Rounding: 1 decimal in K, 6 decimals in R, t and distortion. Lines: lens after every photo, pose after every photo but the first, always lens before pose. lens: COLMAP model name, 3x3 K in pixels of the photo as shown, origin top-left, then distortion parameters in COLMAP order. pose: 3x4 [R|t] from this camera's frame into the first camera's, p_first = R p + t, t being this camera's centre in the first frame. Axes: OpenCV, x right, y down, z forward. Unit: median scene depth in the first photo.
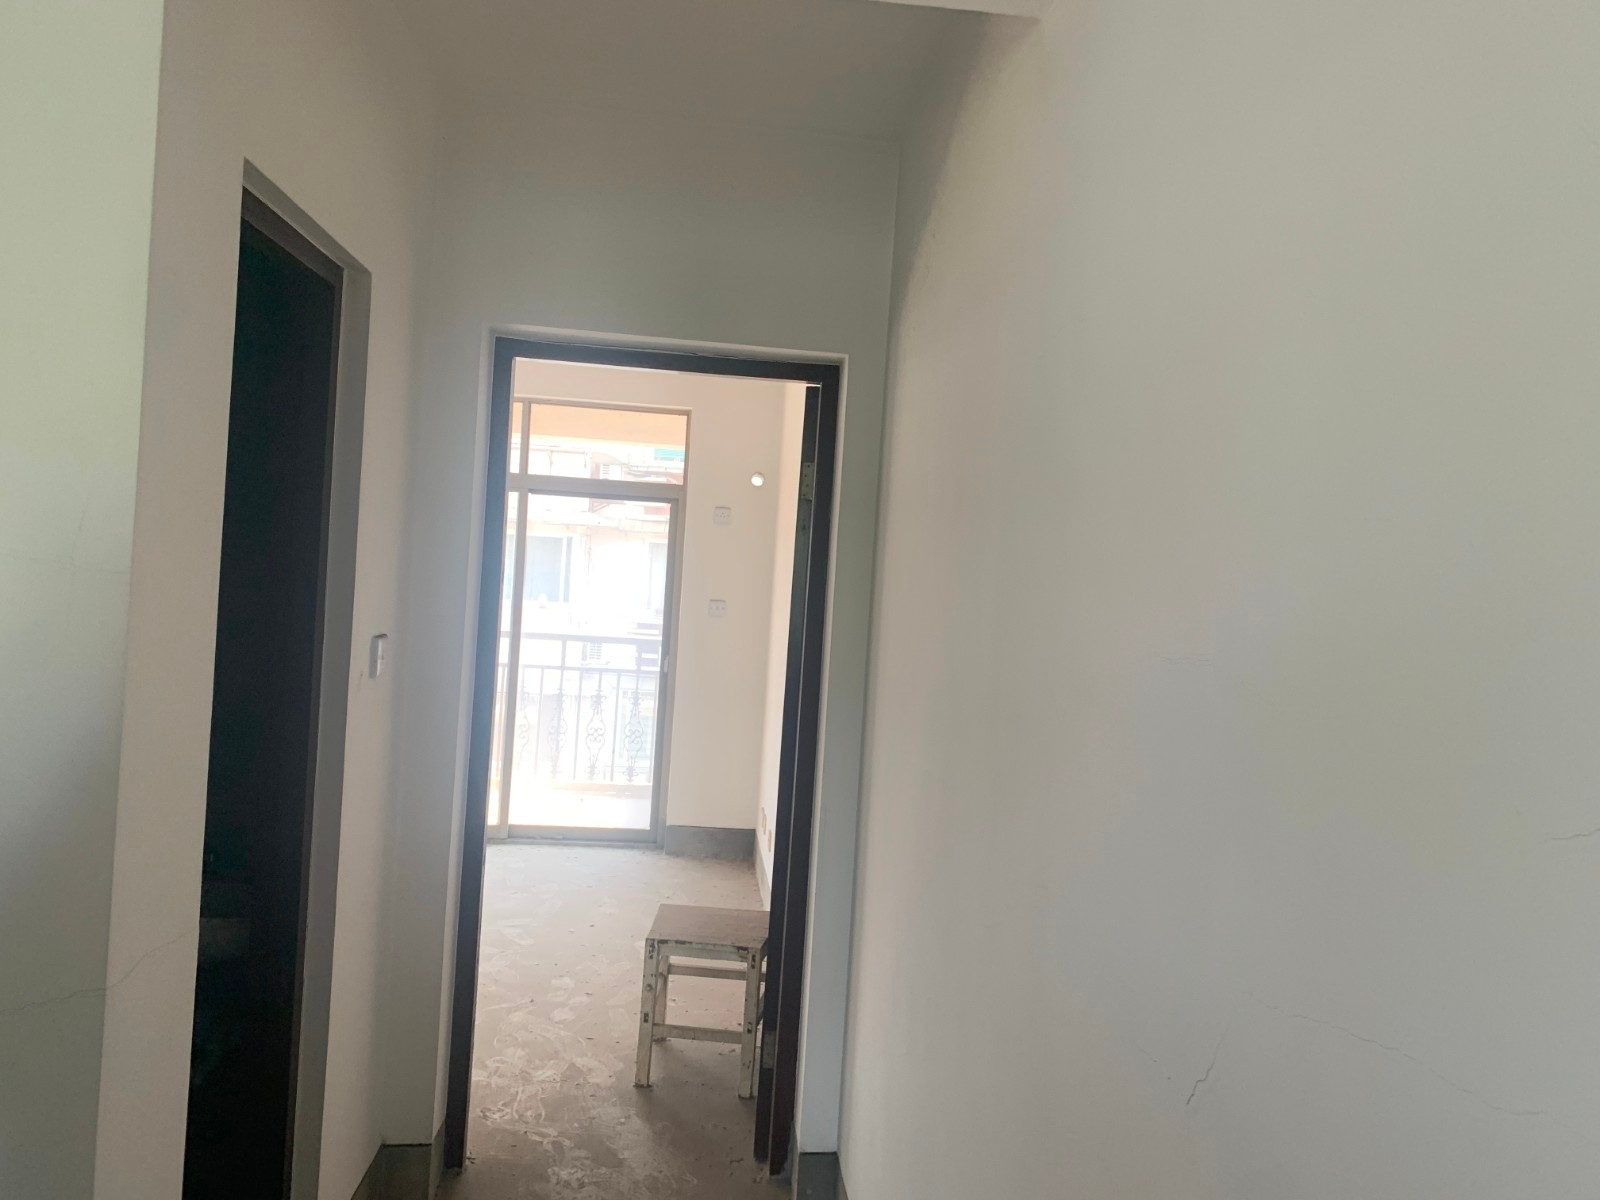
lens RADIAL K [[1205.5, 0, 803.2], [0, 1205.5, 568.5], [0, 0, 1]] dist [0.060312, -0.094431]
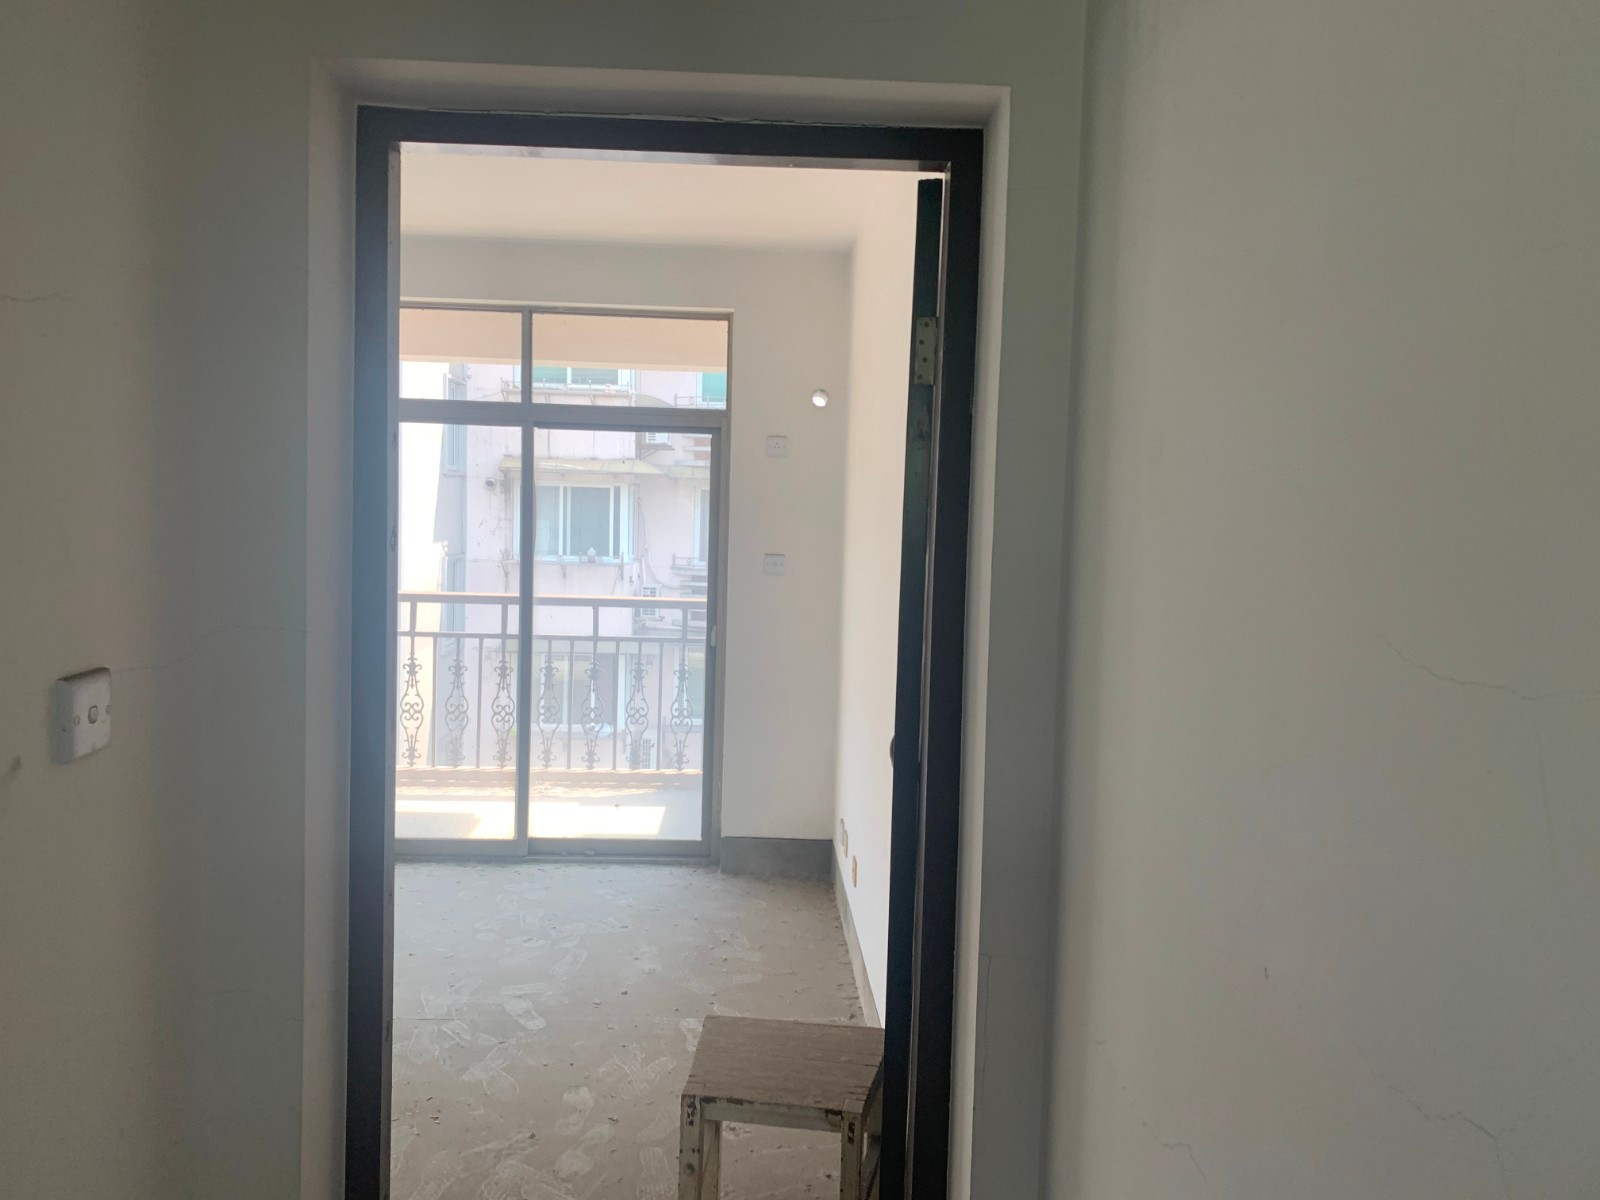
lens RADIAL K [[1217.2, 0, 779.7], [0, 1217.2, 580.0], [0, 0, 1]] dist [0.106545, -0.000215]
pose [[0.997195, -0.030975, -0.068133, -0.014678], [0.034650, 0.997970, 0.053435, 0.000554], [0.066339, -0.055646, 0.996244, 0.214574]]
